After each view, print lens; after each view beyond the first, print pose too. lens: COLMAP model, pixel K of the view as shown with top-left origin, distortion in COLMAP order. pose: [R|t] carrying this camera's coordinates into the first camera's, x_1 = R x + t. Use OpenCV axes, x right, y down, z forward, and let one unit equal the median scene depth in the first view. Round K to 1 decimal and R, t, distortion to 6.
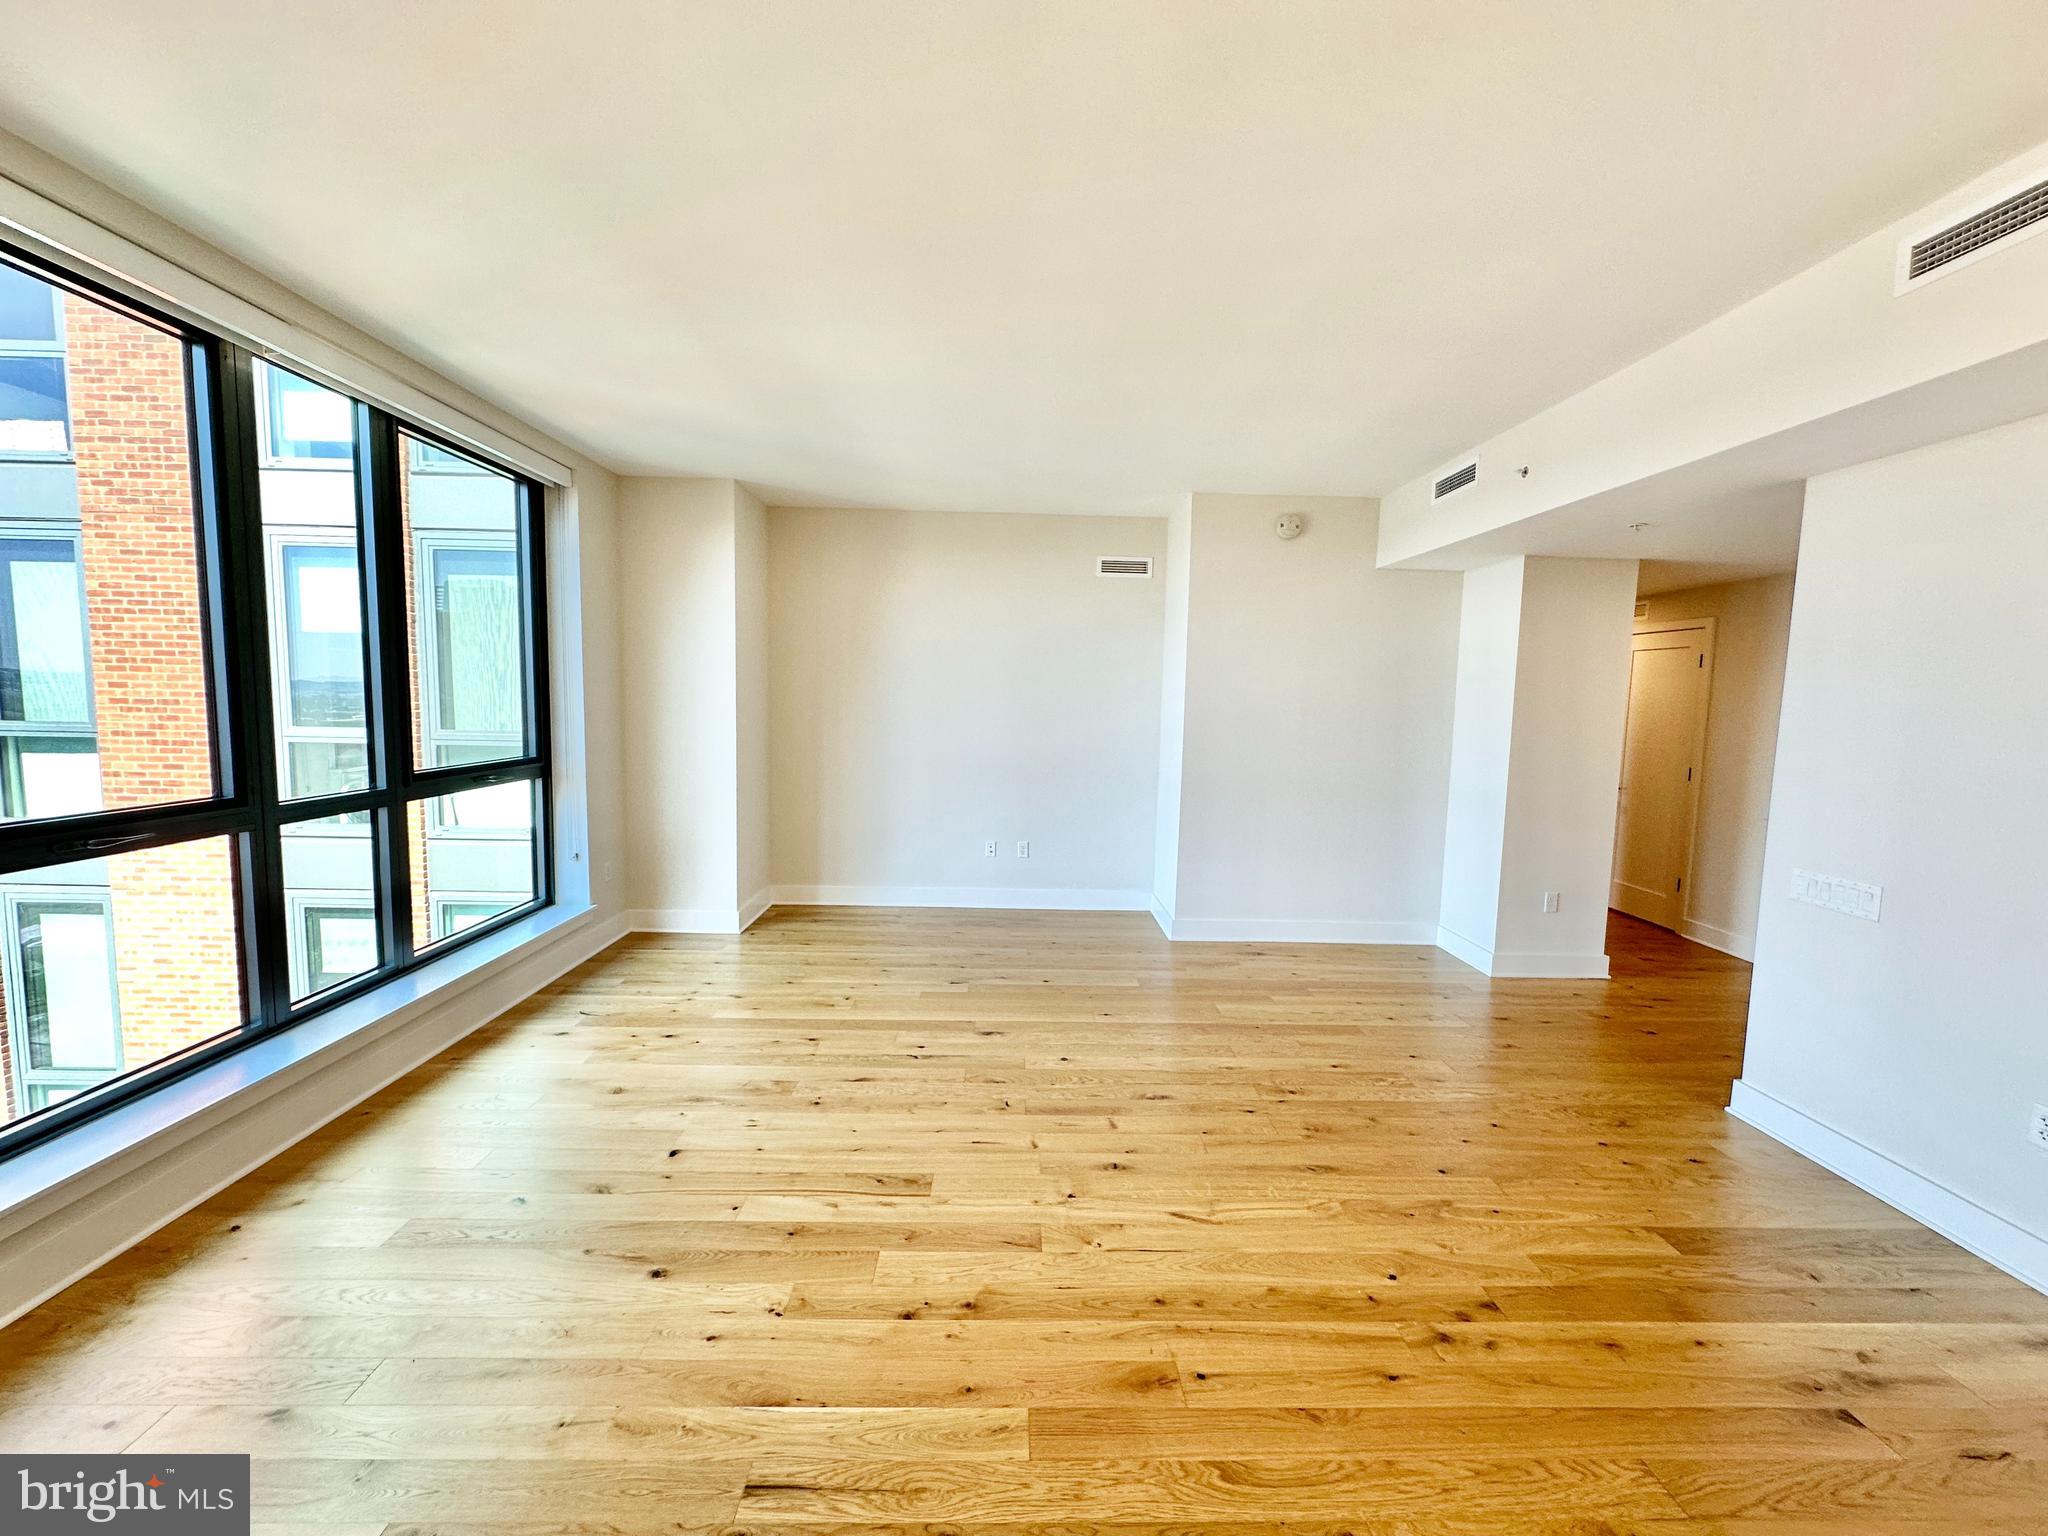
lens RADIAL K [[816.0, 0, 1024.0], [0, 816.0, 768.0], [0, 0, 1]] dist [-0.000525, 0.000842]
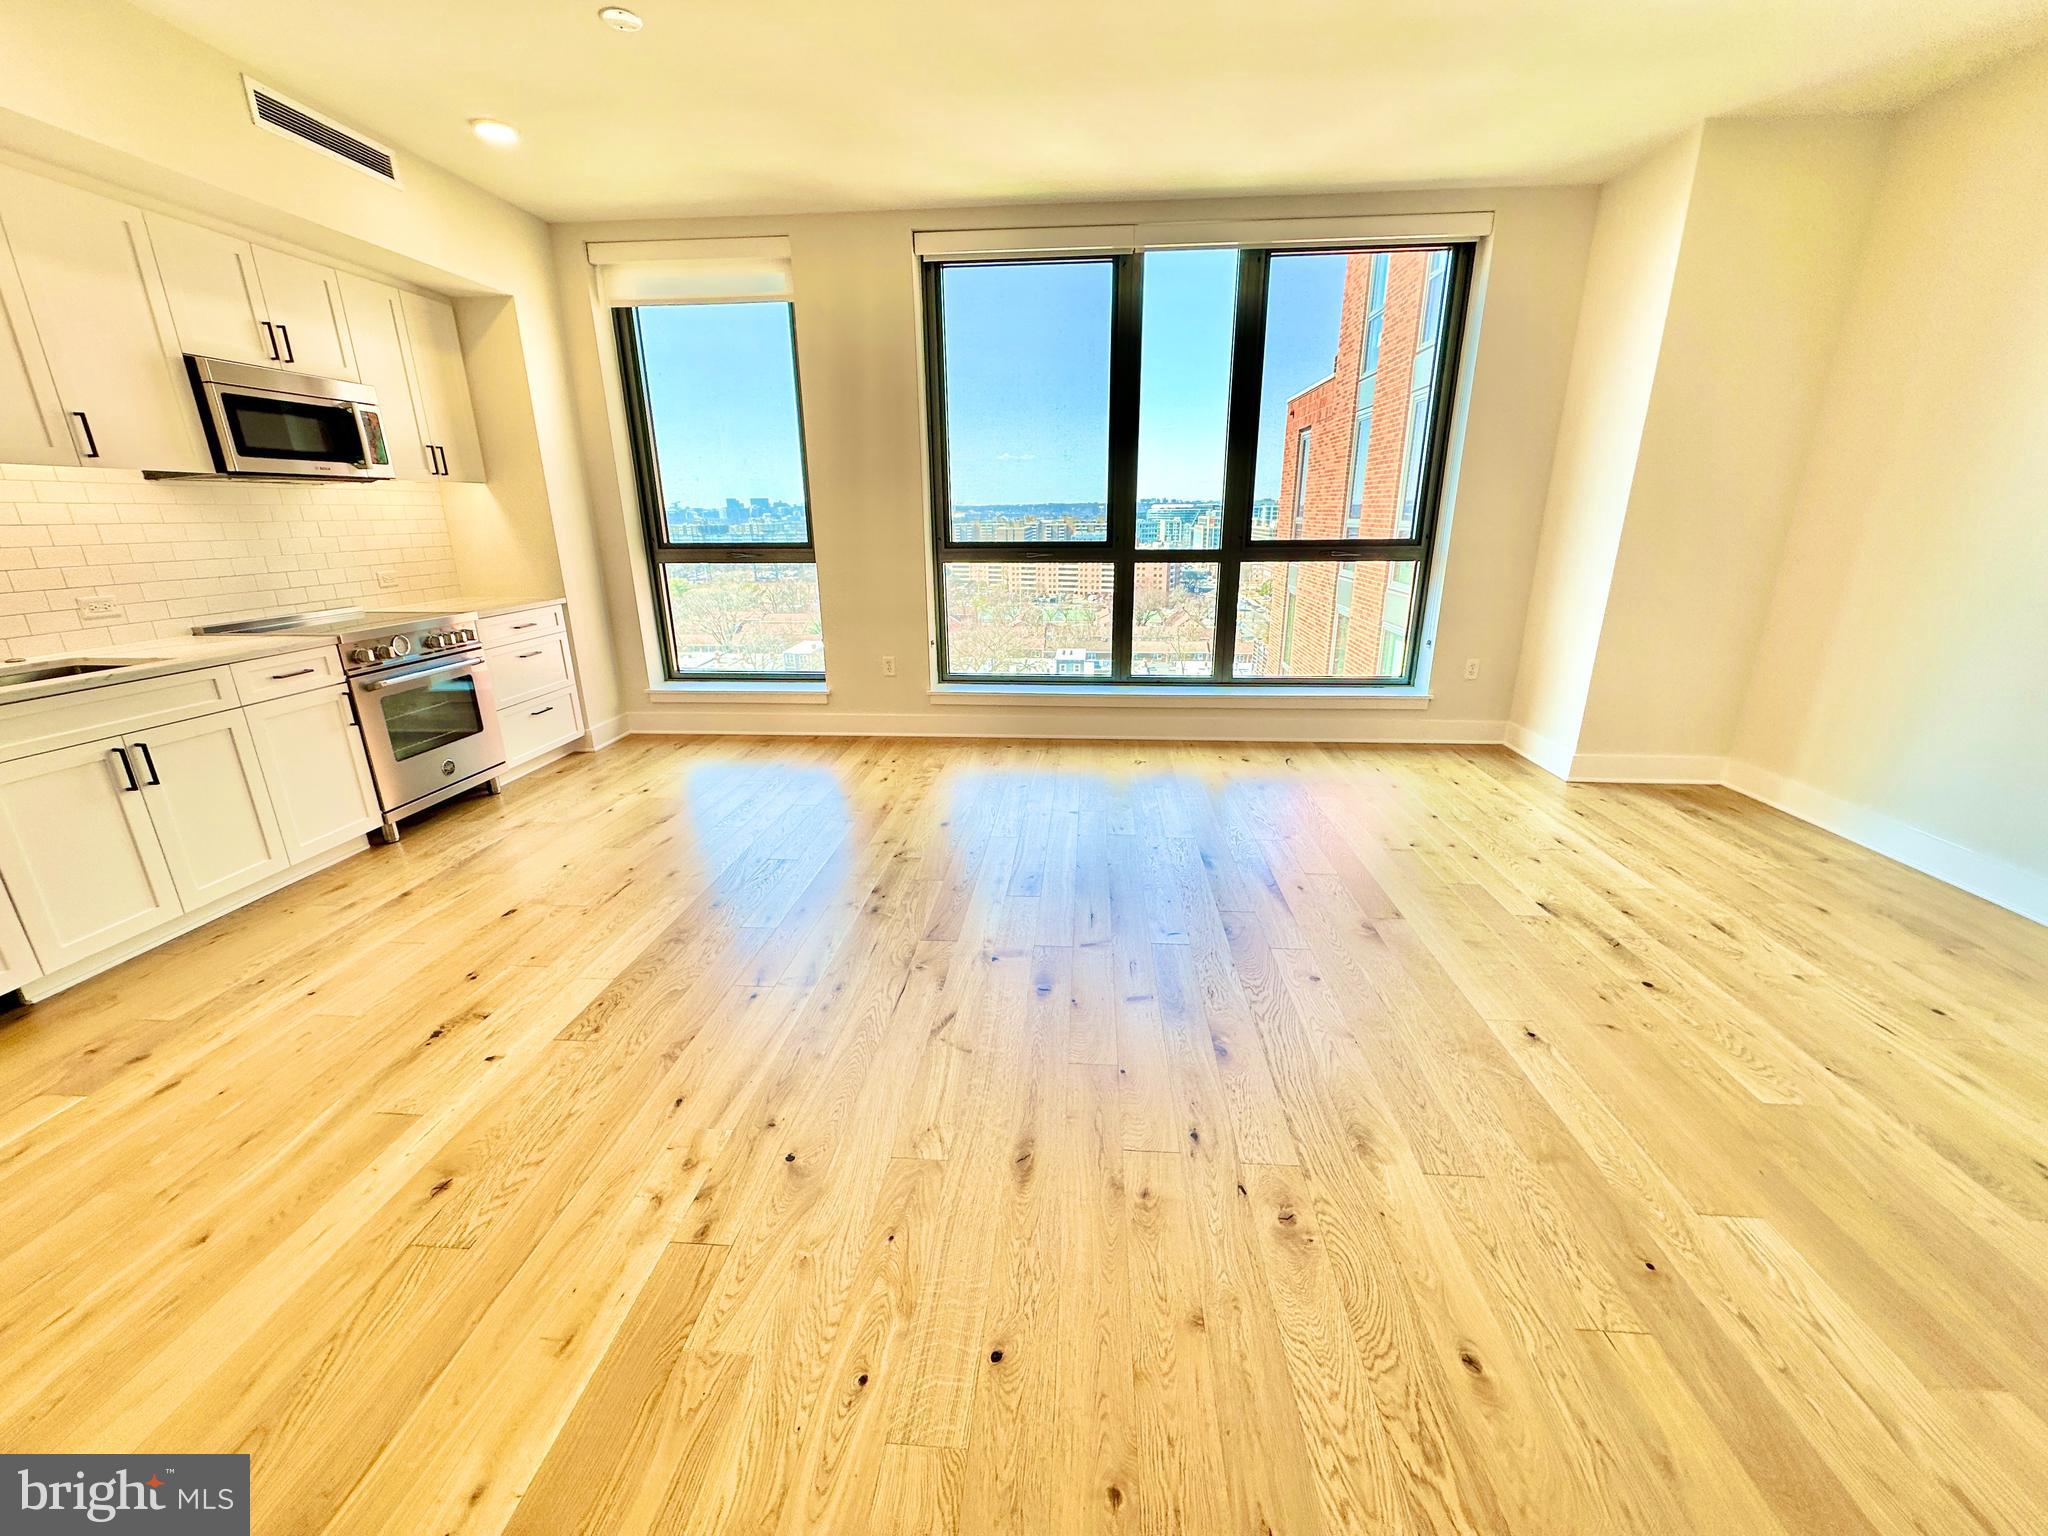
lens RADIAL K [[816.0, 0, 1024.0], [0, 816.0, 768.0], [0, 0, 1]] dist [-0.000525, 0.000842]
pose [[-0.098701, 0.279507, -0.955057, 0.796712], [-0.083310, 0.954053, 0.287823, 0.008497], [0.991624, 0.107974, -0.070880, 0.912604]]
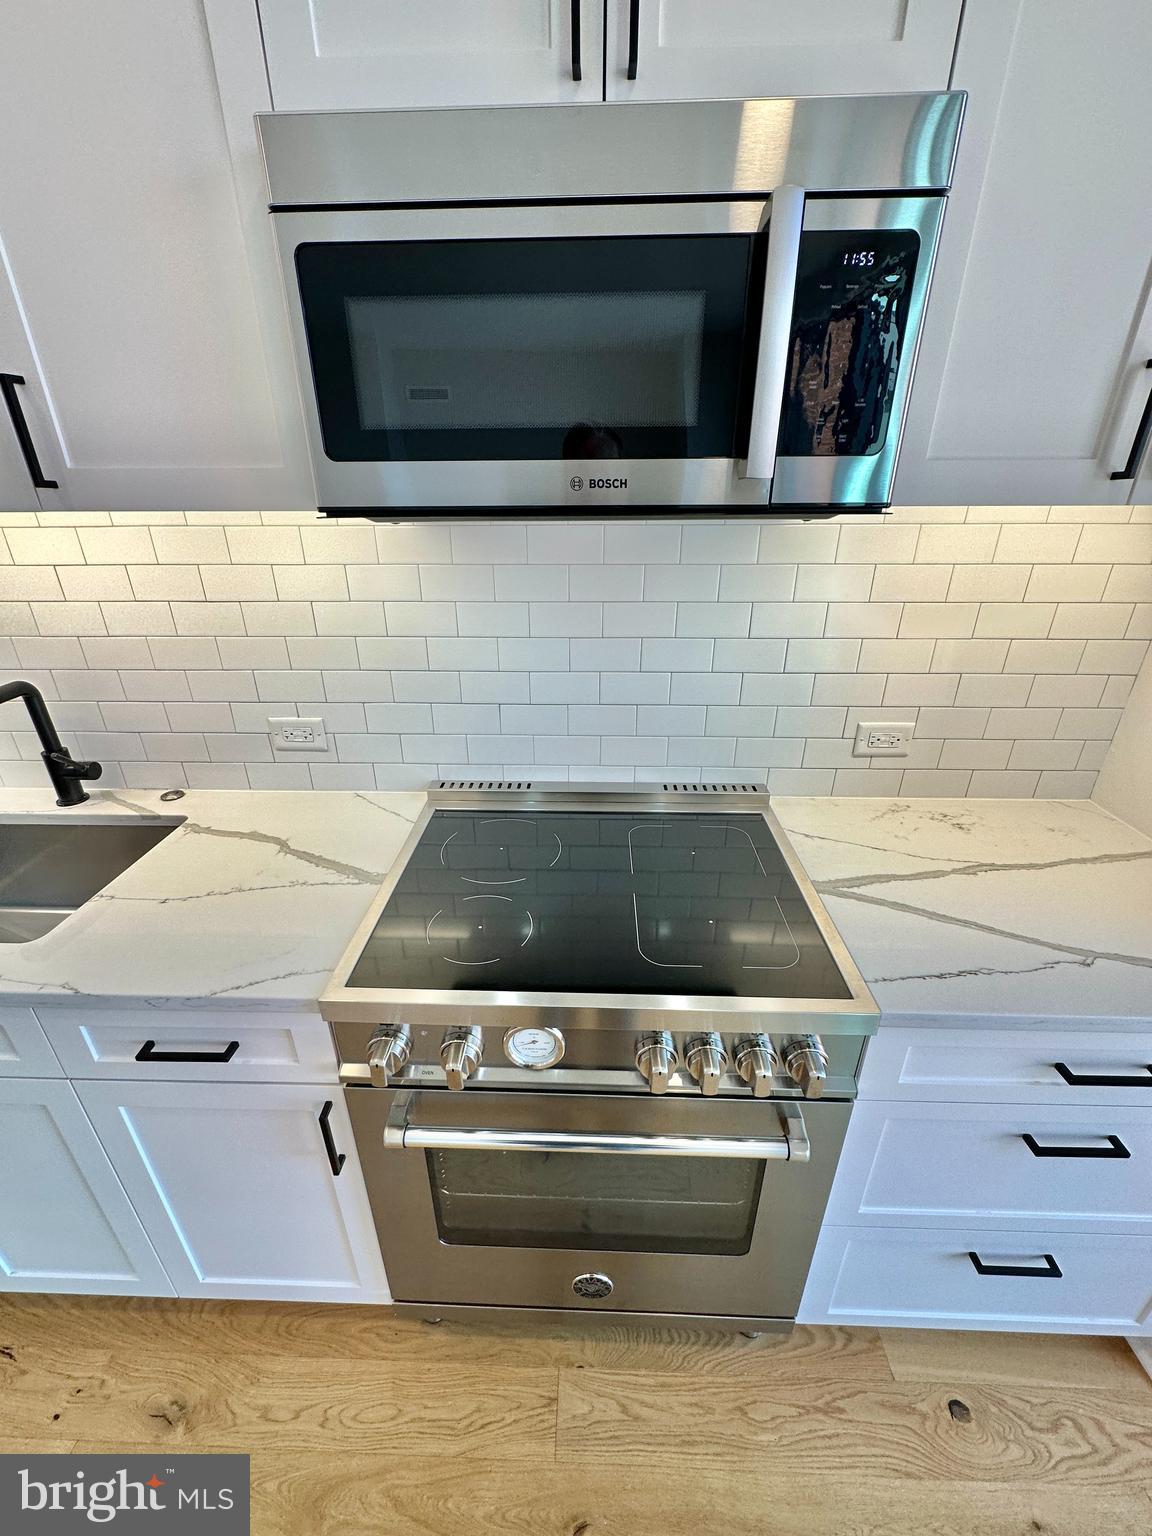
lens RADIAL K [[612.0, 0, 576.0], [0, 612.0, 768.0], [0, 0, 1]] dist [-0.000525, 0.000842]
pose [[-0.998235, -0.040552, 0.043380, -0.298734], [-0.013645, 0.867610, 0.497058, -0.005277], [-0.057794, 0.495589, -0.866632, 0.117665]]
